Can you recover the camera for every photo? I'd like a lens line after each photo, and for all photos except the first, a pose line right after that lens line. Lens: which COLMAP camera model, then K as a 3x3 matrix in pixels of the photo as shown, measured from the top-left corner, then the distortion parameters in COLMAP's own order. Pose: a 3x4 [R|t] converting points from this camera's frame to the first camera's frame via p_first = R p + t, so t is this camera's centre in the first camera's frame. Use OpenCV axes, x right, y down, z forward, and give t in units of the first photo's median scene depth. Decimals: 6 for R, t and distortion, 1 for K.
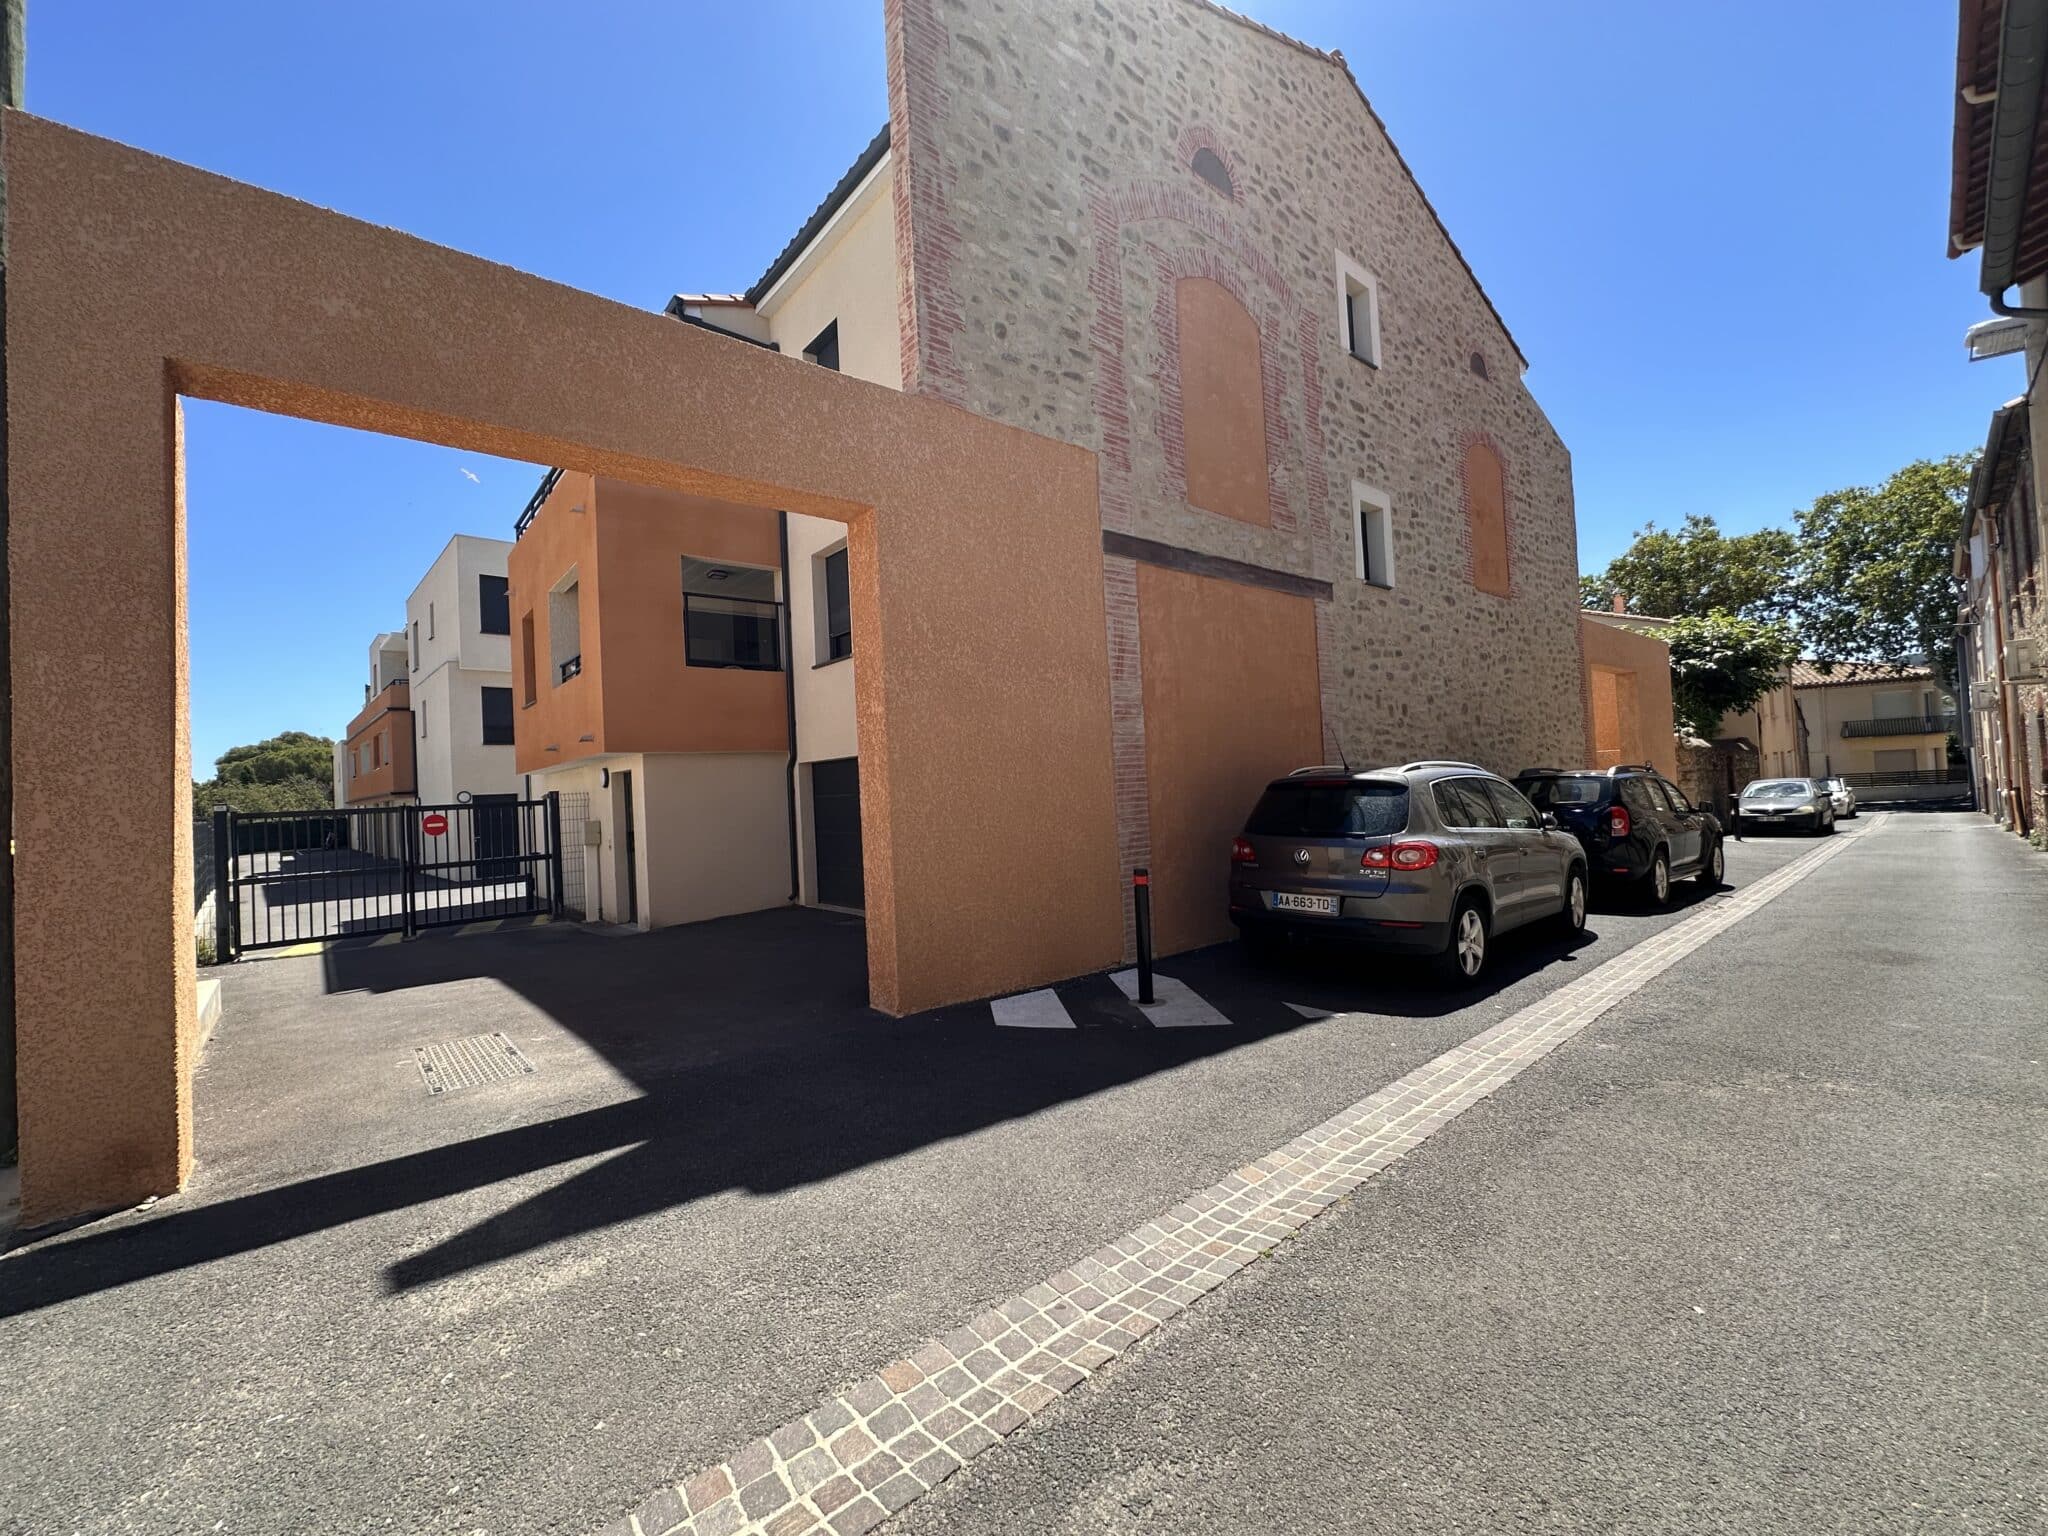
lens RADIAL K [[816.0, 0, 1025.5], [0, 816.0, 769.7], [0, 0, 1]] dist [0.003619, 0.000466]
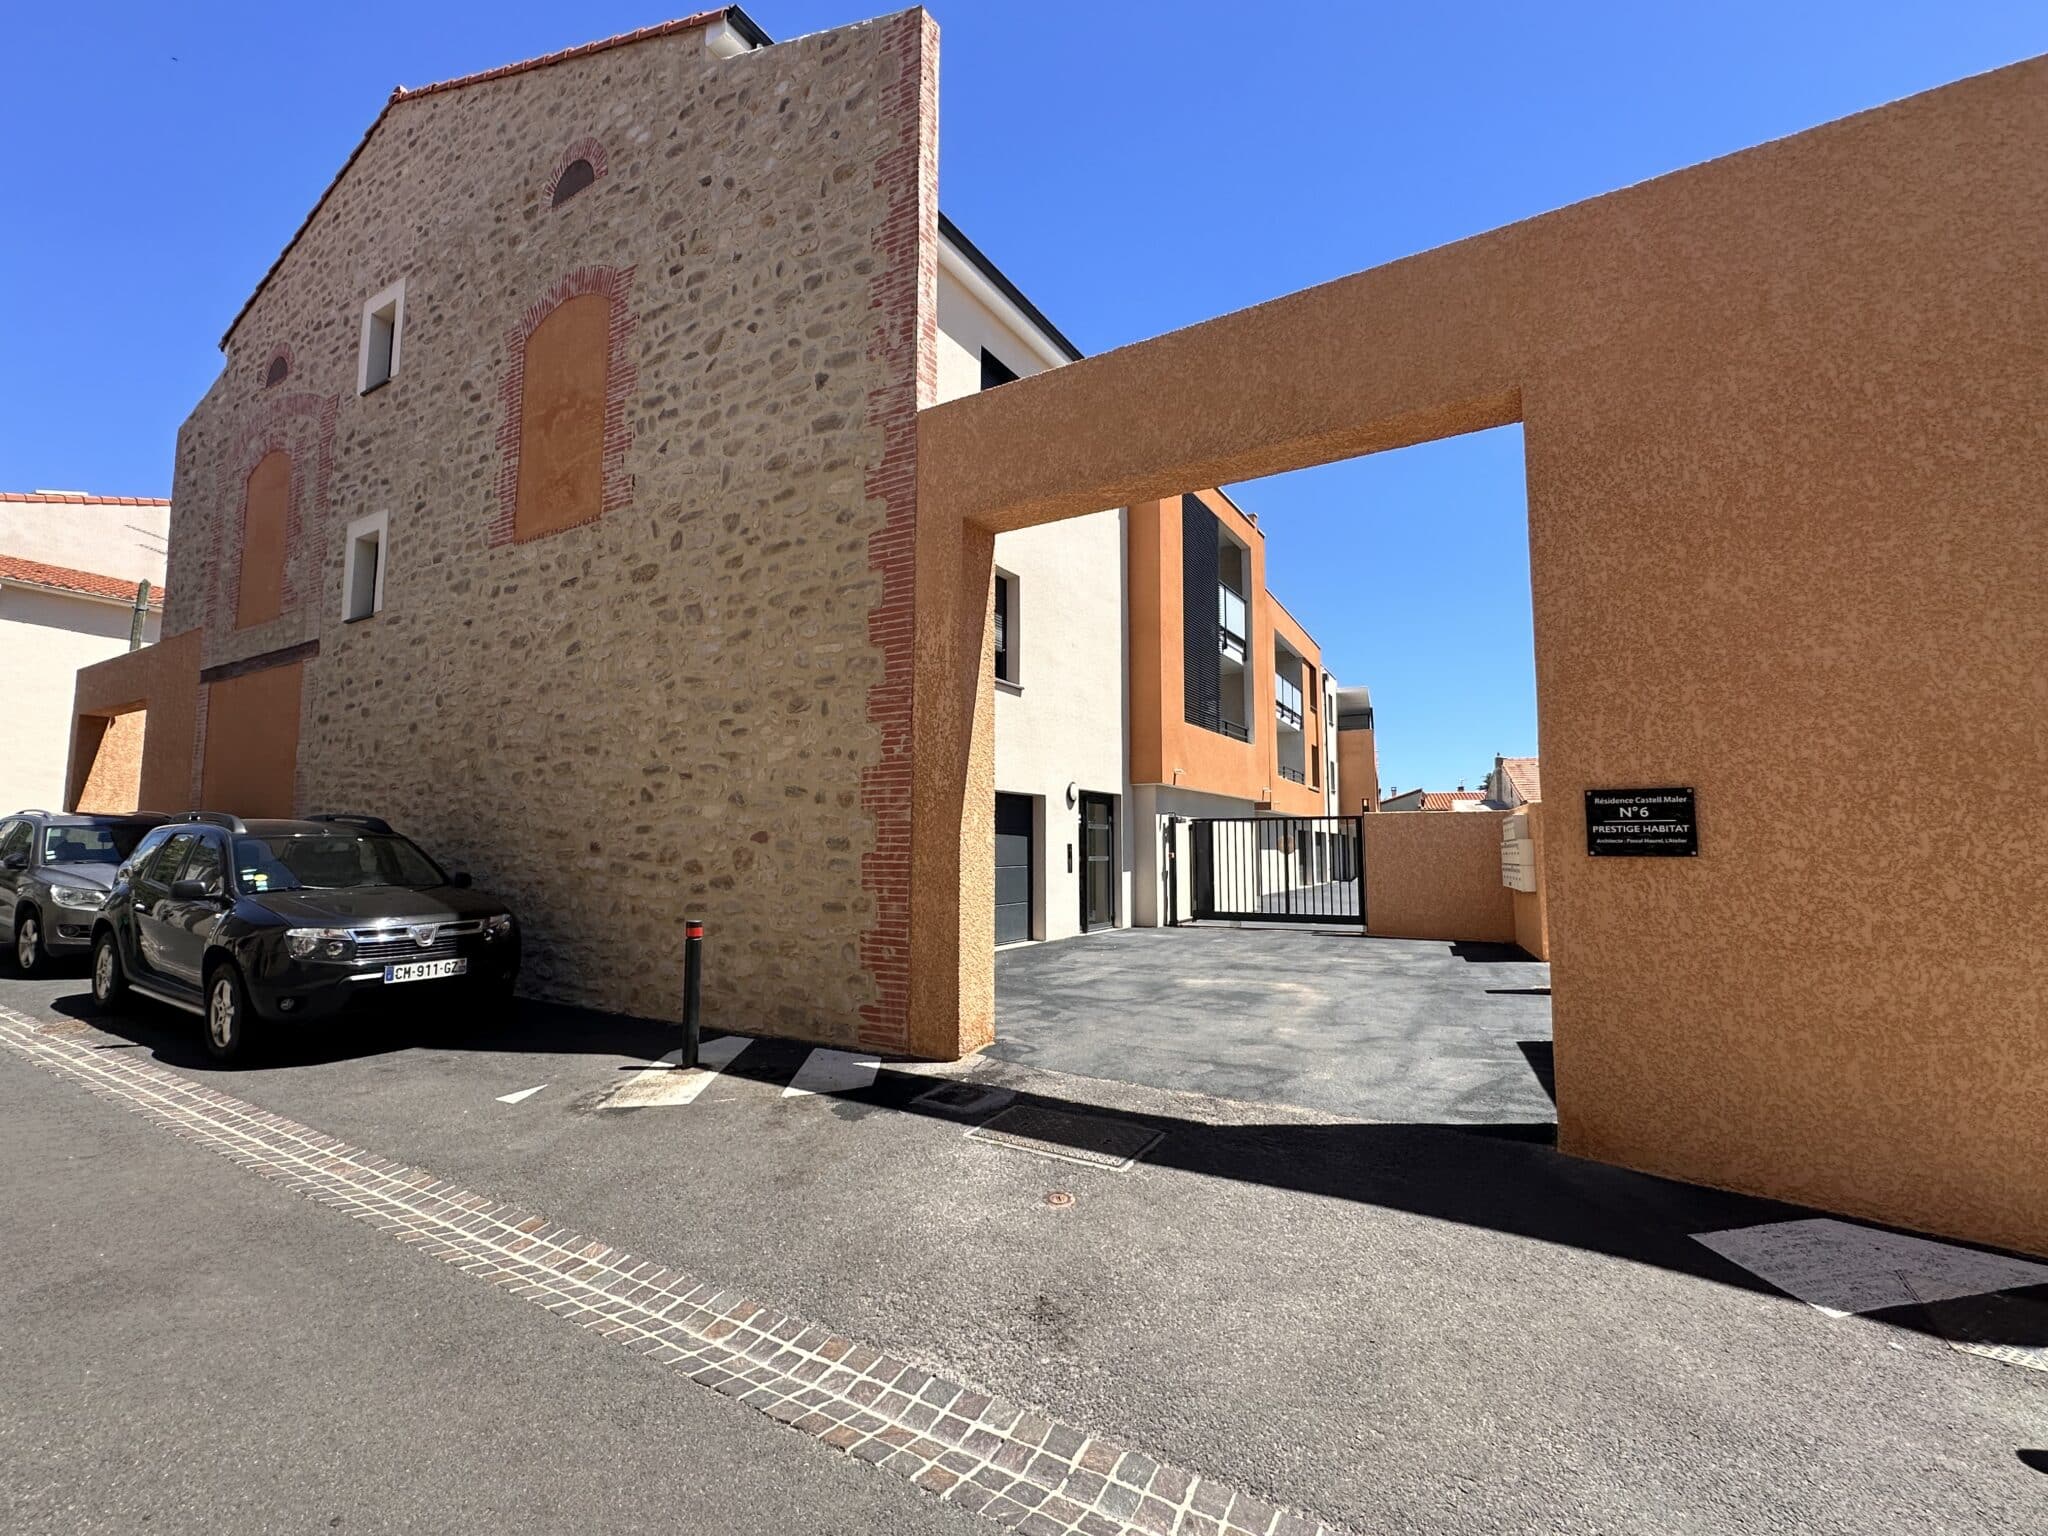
lens RADIAL K [[887.3, 0, 1028.6], [0, 887.3, 768.6], [0, 0, 1]] dist [0.003297, 0.000214]
pose [[0.311647, -0.028756, -0.949763, 1.581433], [0.005515, 0.999580, -0.028455, -0.018238], [0.950182, 0.003630, 0.311674, 1.360140]]
